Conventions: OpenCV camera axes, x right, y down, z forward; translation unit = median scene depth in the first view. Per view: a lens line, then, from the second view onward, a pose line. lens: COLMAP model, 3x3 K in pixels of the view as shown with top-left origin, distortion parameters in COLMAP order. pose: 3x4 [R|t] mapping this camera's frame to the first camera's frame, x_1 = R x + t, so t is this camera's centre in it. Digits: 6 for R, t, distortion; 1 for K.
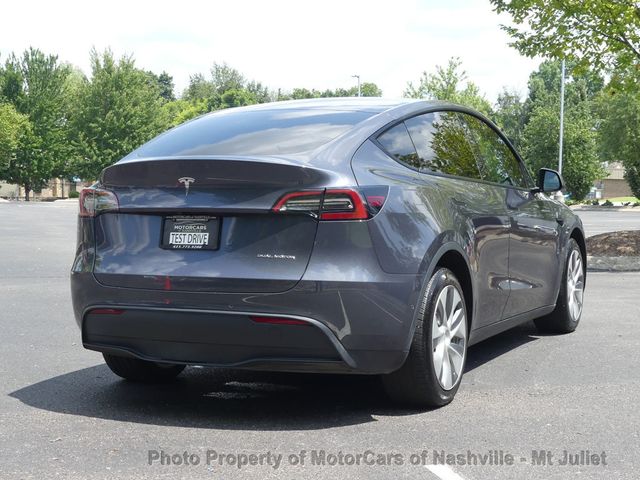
lens RADIAL K [[1117.0, 0, 321.1], [0, 1117.0, 238.0], [0, 0, 1]] dist [0.004171, 0.000000]
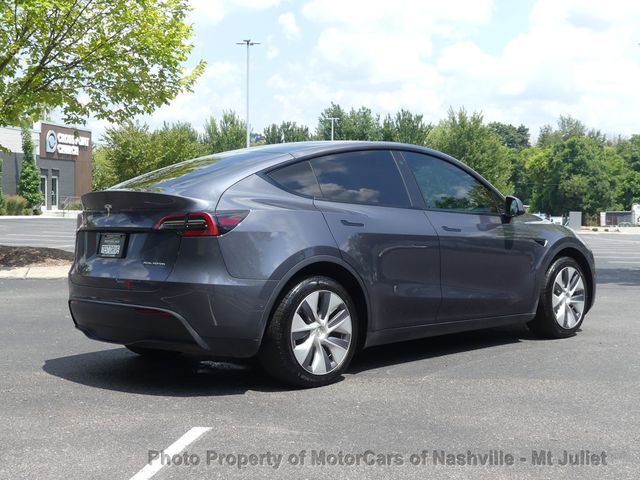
lens RADIAL K [[899.5, 0, 320.2], [0, 899.5, 241.0], [0, 0, 1]] dist [-0.016759, 0.000000]
pose [[0.935764, 0.006197, -0.352573, 0.042357], [-0.013349, 0.999751, -0.017858, 0.000528], [0.352375, 0.021417, 0.935614, 0.005789]]
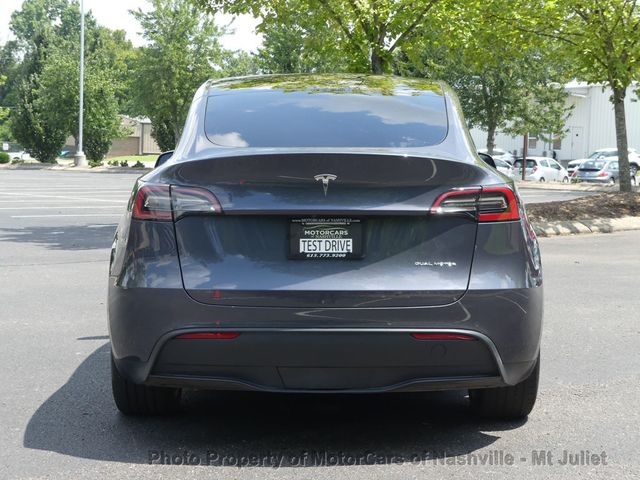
lens RADIAL K [[1265.8, 0, 317.9], [0, 1265.8, 240.4], [0, 0, 1]] dist [0.009074, 0.000000]
pose [[0.906448, -0.028498, 0.421355, -0.044609], [0.015220, 0.999277, 0.034844, -0.003133], [-0.422043, -0.025172, 0.906226, 0.010601]]
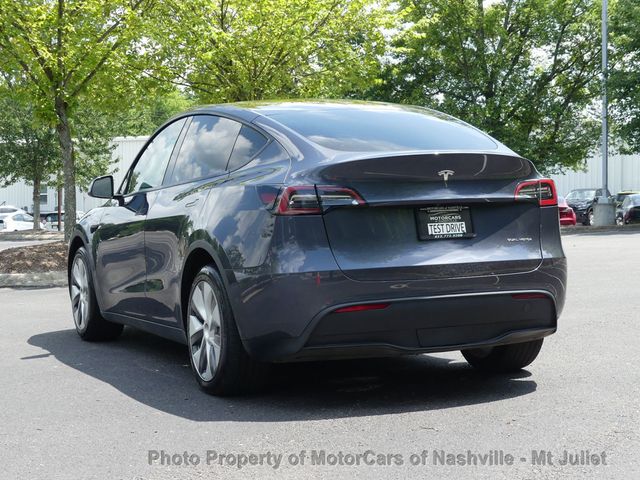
lens RADIAL K [[1265.8, 0, 320.6], [0, 1265.8, 241.5], [0, 0, 1]] dist [0.009074, 0.000000]
pose [[0.668122, -0.046737, 0.742583, -0.091196], [0.062687, 0.998013, 0.006413, -0.000184], [-0.741407, 0.042266, 0.669724, 0.024198]]
